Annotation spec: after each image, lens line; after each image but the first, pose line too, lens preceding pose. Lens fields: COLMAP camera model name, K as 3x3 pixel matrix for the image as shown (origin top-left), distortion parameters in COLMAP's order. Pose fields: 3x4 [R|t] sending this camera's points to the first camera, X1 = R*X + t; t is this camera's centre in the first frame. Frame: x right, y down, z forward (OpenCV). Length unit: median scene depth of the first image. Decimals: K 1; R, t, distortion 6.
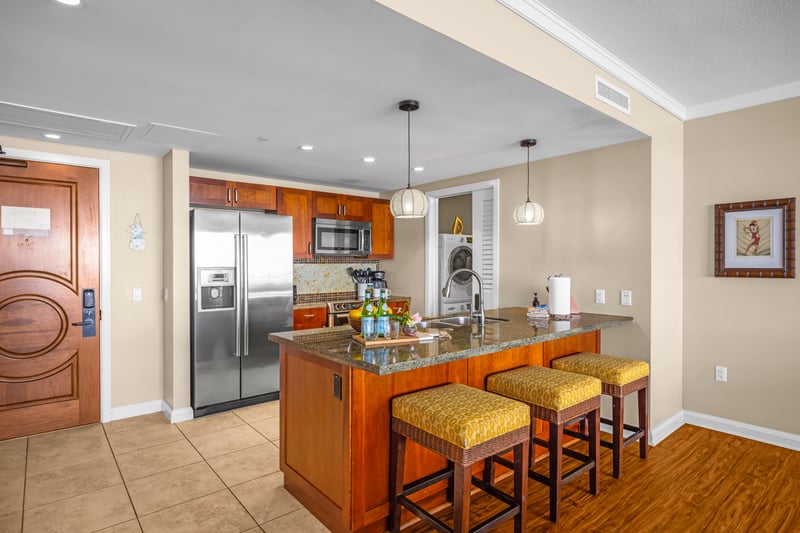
lens RADIAL K [[430.0, 0, 400.0], [0, 430.0, 266.5], [0, 0, 1]] dist [-0.000226, 0.000173]
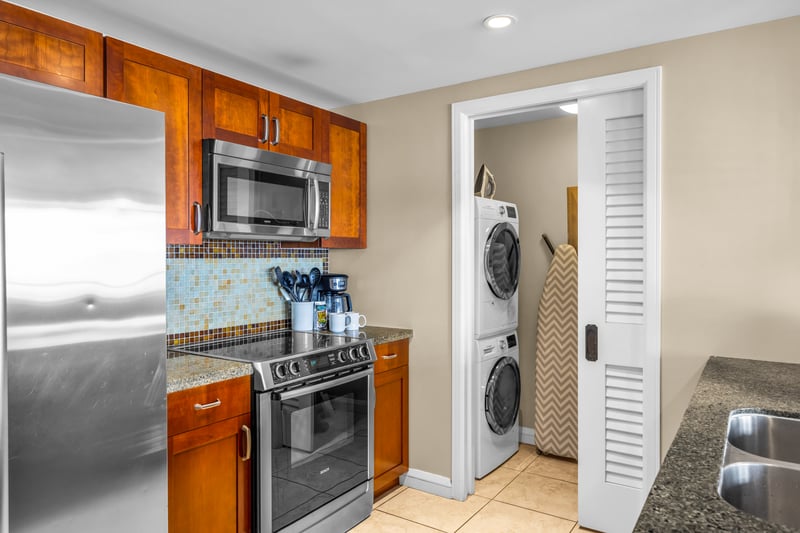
lens RADIAL K [[539.1, 0, 400.0], [0, 539.1, 266.5], [0, 0, 1]] dist [-0.020059, 0.000120]
pose [[0.960465, -0.005788, 0.278339, -0.166485], [0.002710, 0.999931, 0.011440, -0.004745], [-0.278386, -0.010233, 0.960415, 0.484355]]
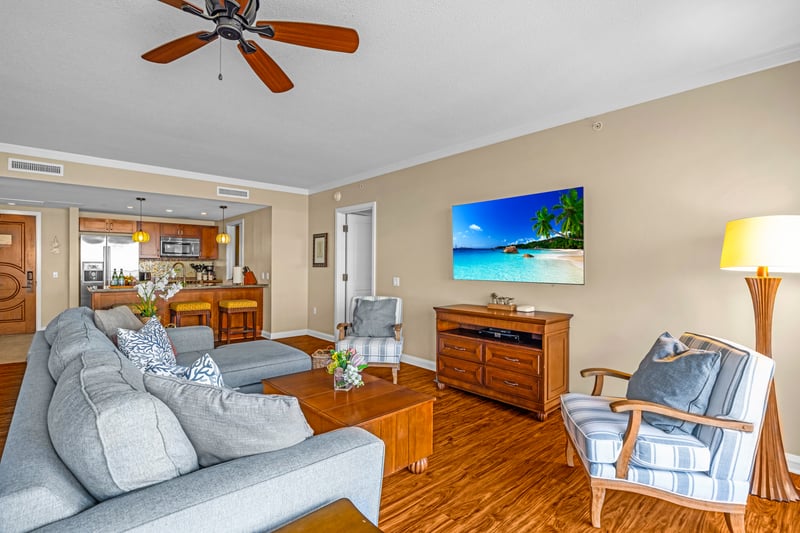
lens RADIAL K [[392.4, 0, 400.0], [0, 392.4, 266.5], [0, 0, 1]] dist [-0.020609, 0.000016]
pose [[0.999585, 0.005584, 0.028275, 0.791654], [-0.005474, 0.999977, -0.003970, 0.018749], [-0.028296, 0.003813, 0.999592, -0.725015]]
